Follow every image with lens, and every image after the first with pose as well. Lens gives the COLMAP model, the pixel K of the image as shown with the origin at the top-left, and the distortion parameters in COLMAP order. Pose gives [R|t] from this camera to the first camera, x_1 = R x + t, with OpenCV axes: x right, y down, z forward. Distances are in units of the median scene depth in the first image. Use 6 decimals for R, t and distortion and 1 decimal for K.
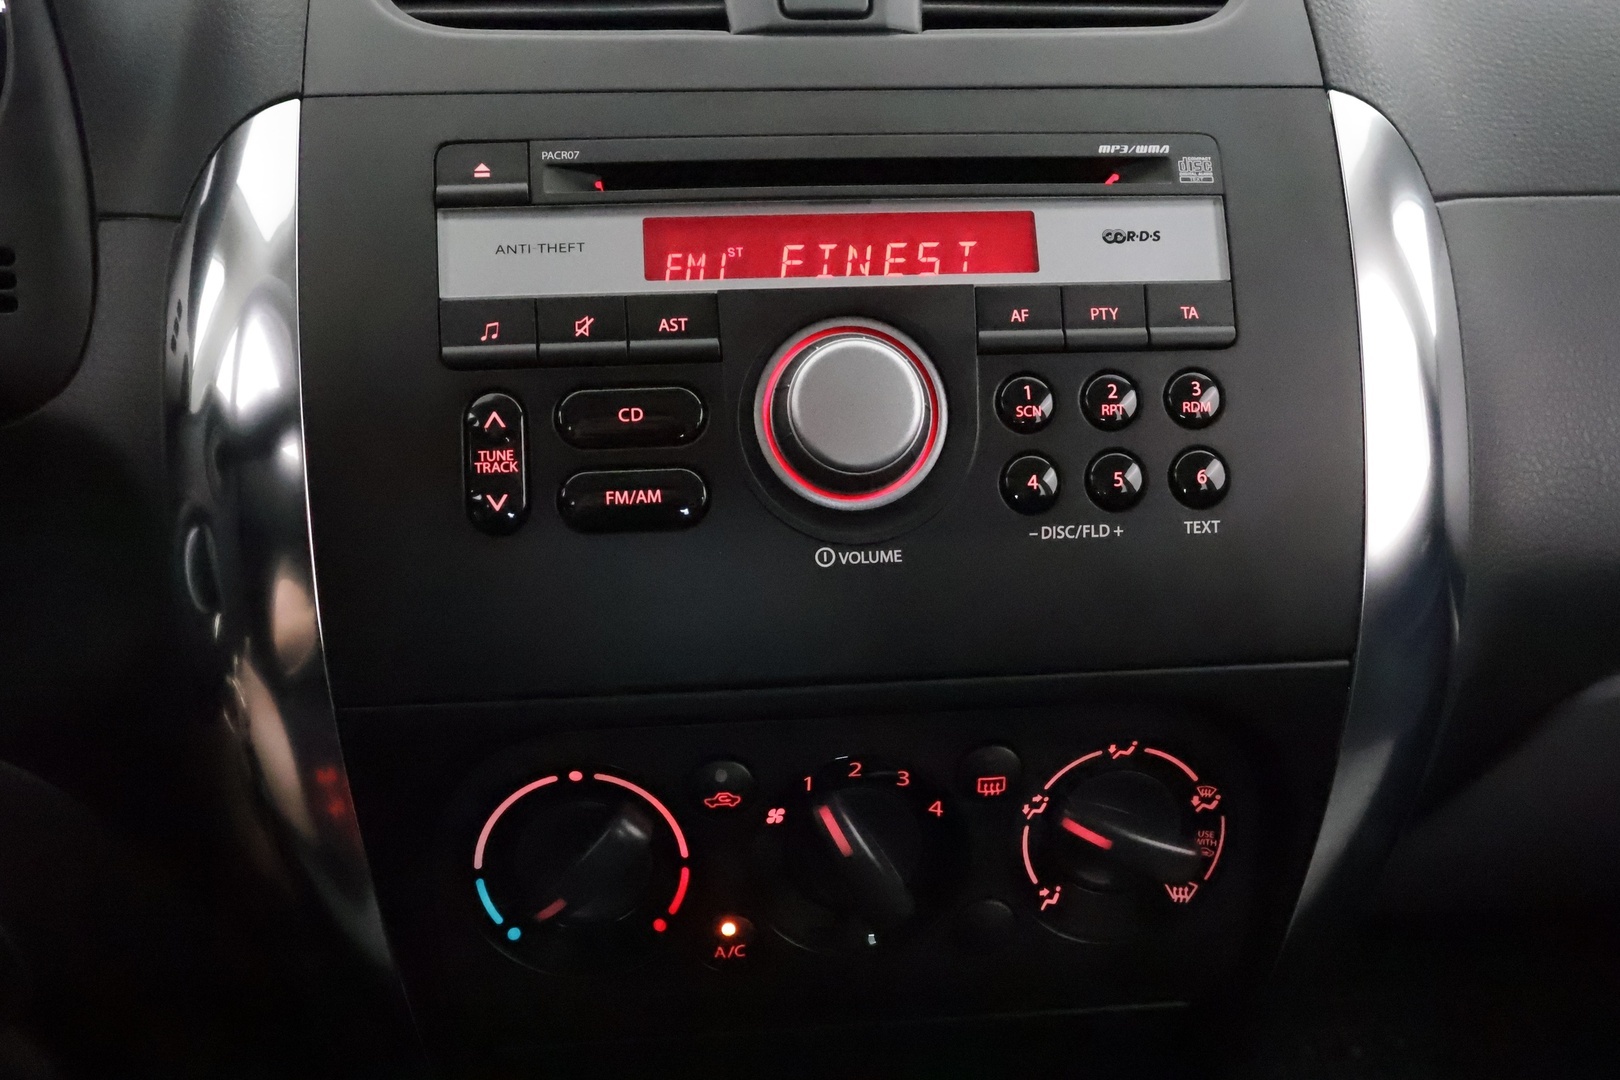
lens RADIAL K [[1313.7, 0, 819.0], [0, 1313.7, 536.6], [0, 0, 1]] dist [-0.014108, 0.011508]
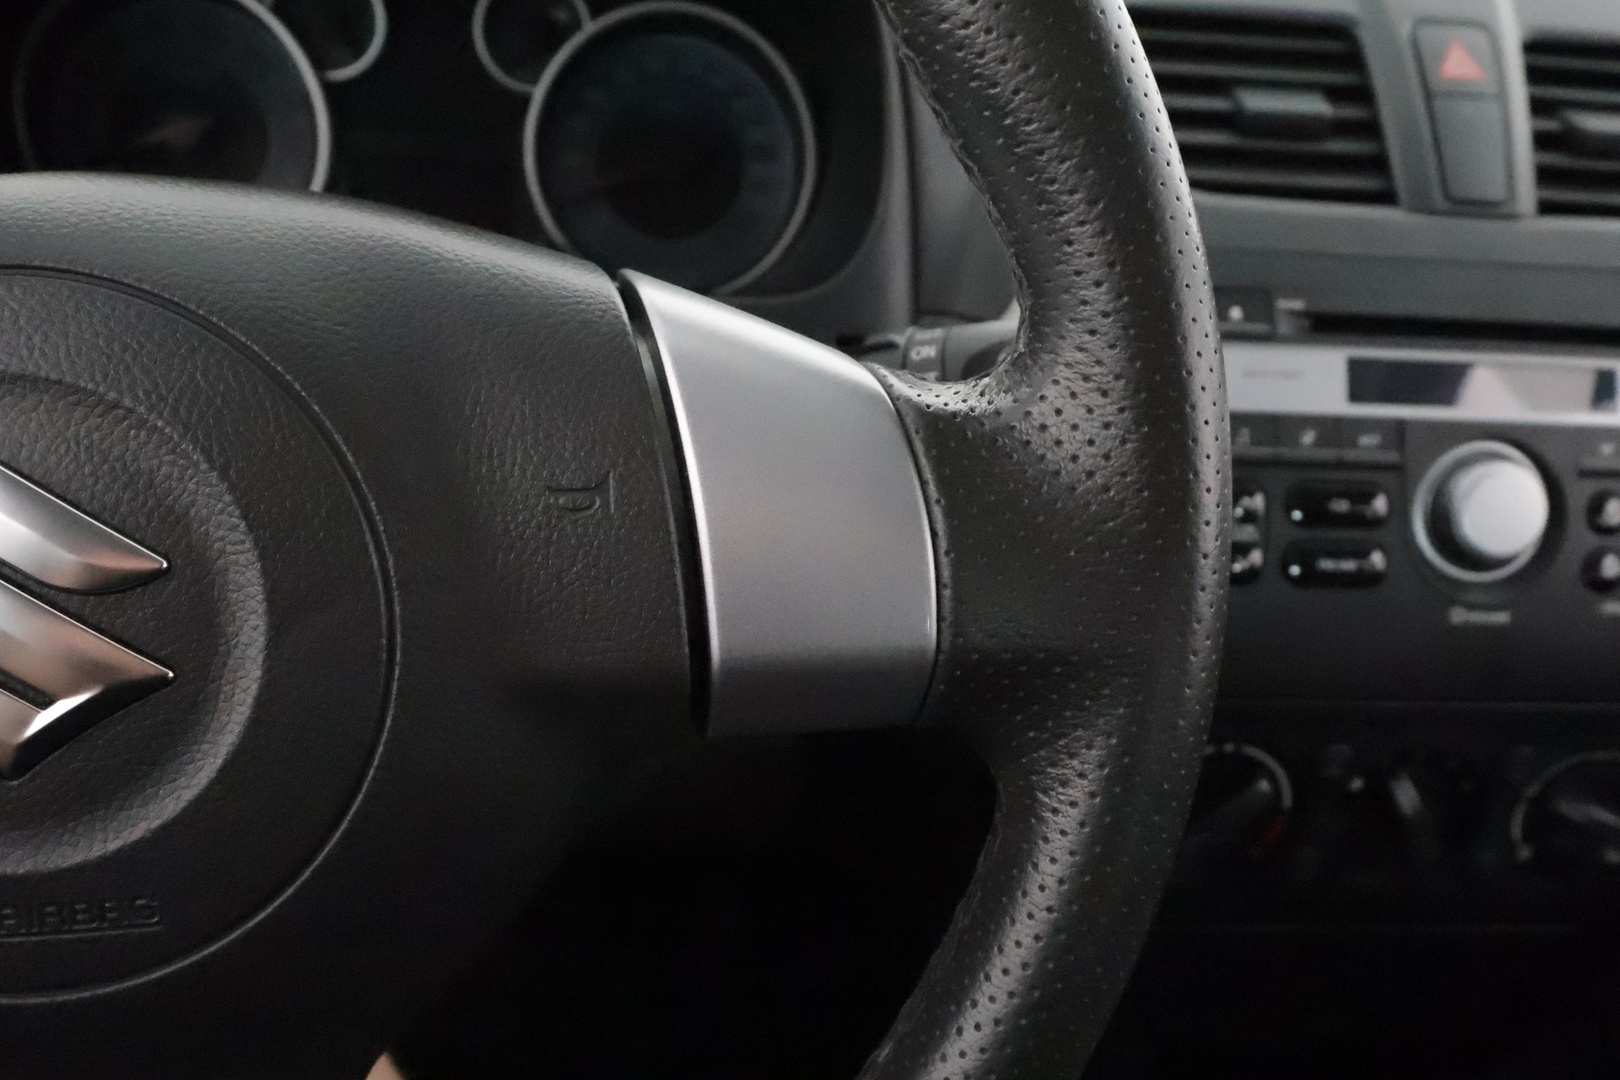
lens RADIAL K [[1313.7, 0, 806.3], [0, 1313.7, 543.4], [0, 0, 1]] dist [-0.014108, 0.011508]
pose [[0.997039, 0.076766, 0.004594, -0.681693], [-0.076809, 0.991083, 0.108884, -0.154473], [0.003805, -0.108914, 0.994044, -0.373692]]
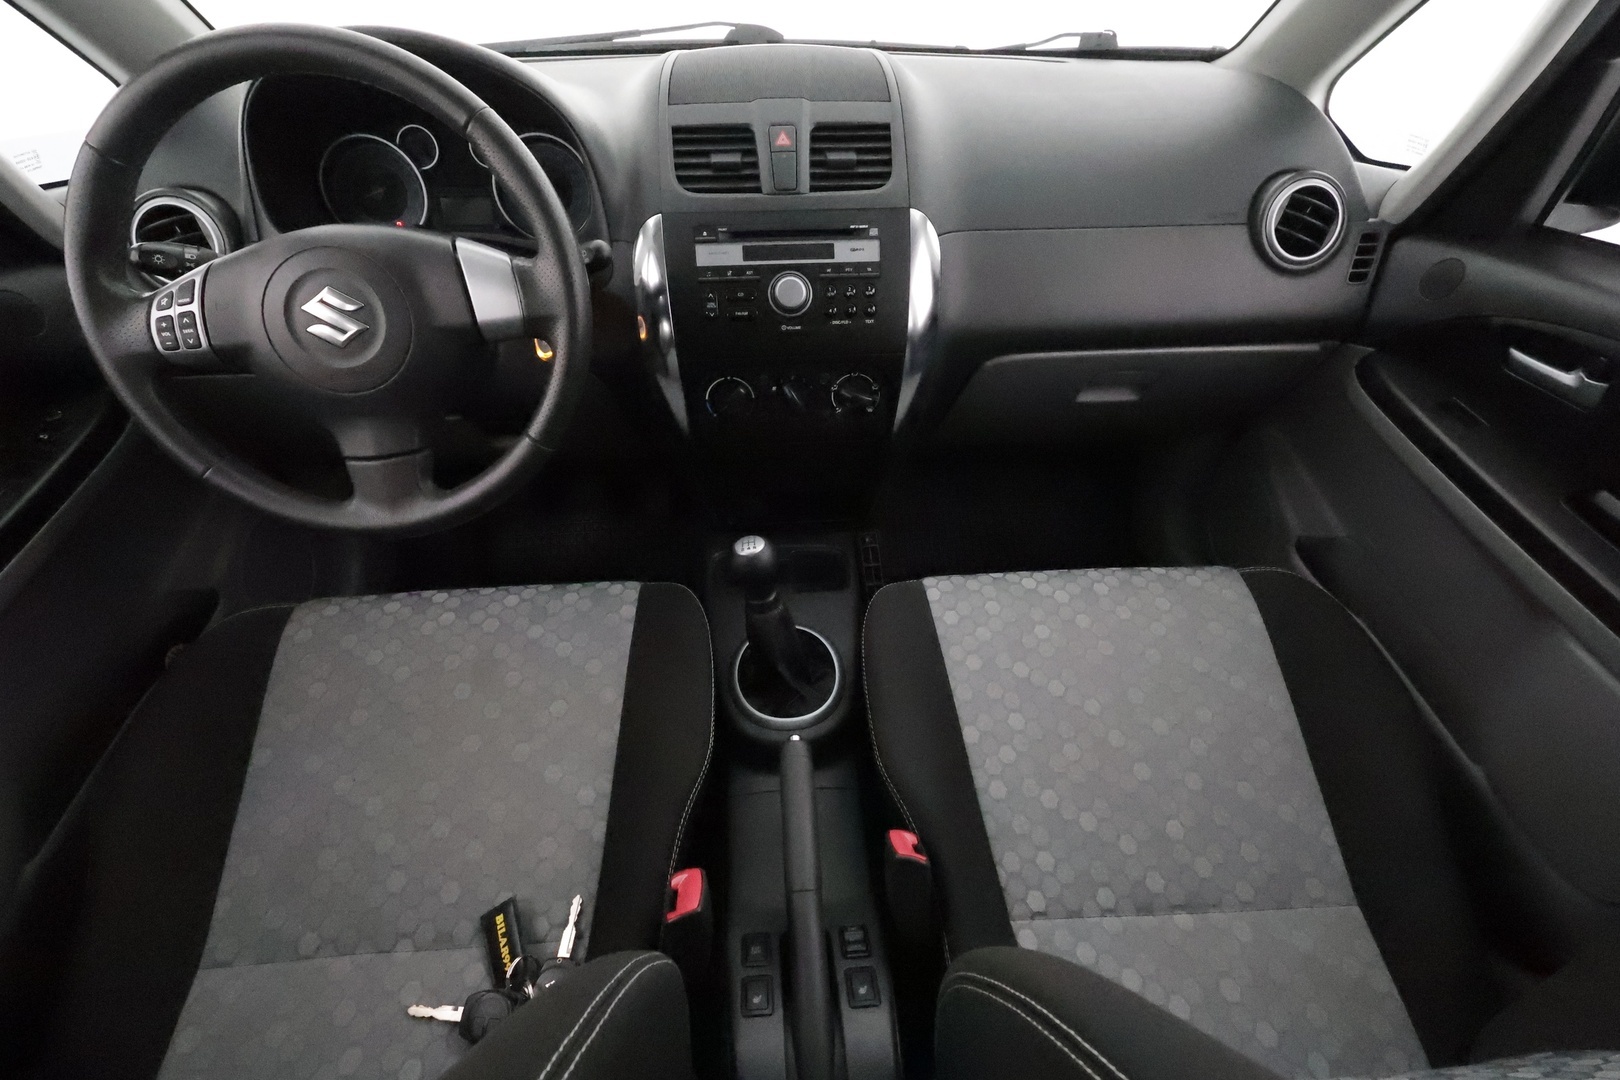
lens RADIAL K [[770.8, 0, 805.6], [0, 770.8, 545.3], [0, 0, 1]] dist [0.007200, 0.000847]
pose [[0.999420, 0.019769, -0.027743, 0.163465], [-0.010142, 0.950134, 0.311676, -0.098337], [0.032521, -0.311214, 0.949783, -1.704678]]
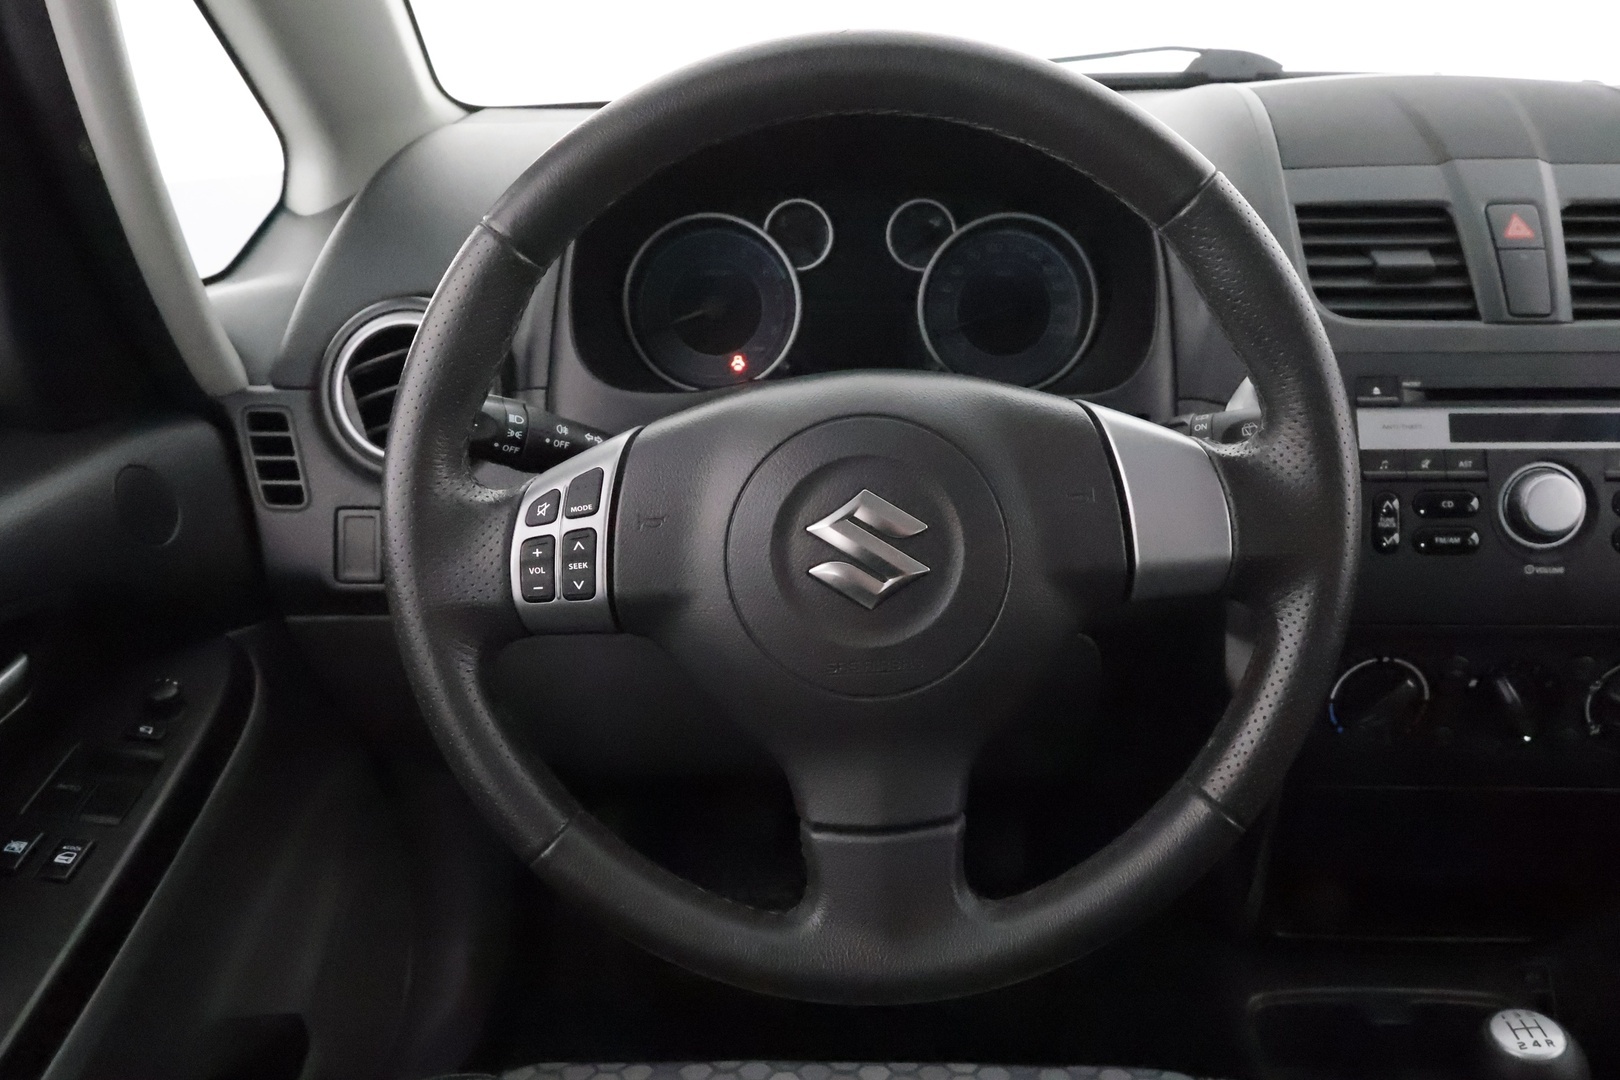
lens RADIAL K [[1313.7, 0, 802.9], [0, 1313.7, 548.4], [0, 0, 1]] dist [-0.014108, 0.011508]
pose [[0.990588, 0.045203, -0.129196, -0.920782], [-0.035282, 0.996323, 0.078072, -0.148532], [0.132250, -0.072779, 0.988541, -1.360390]]
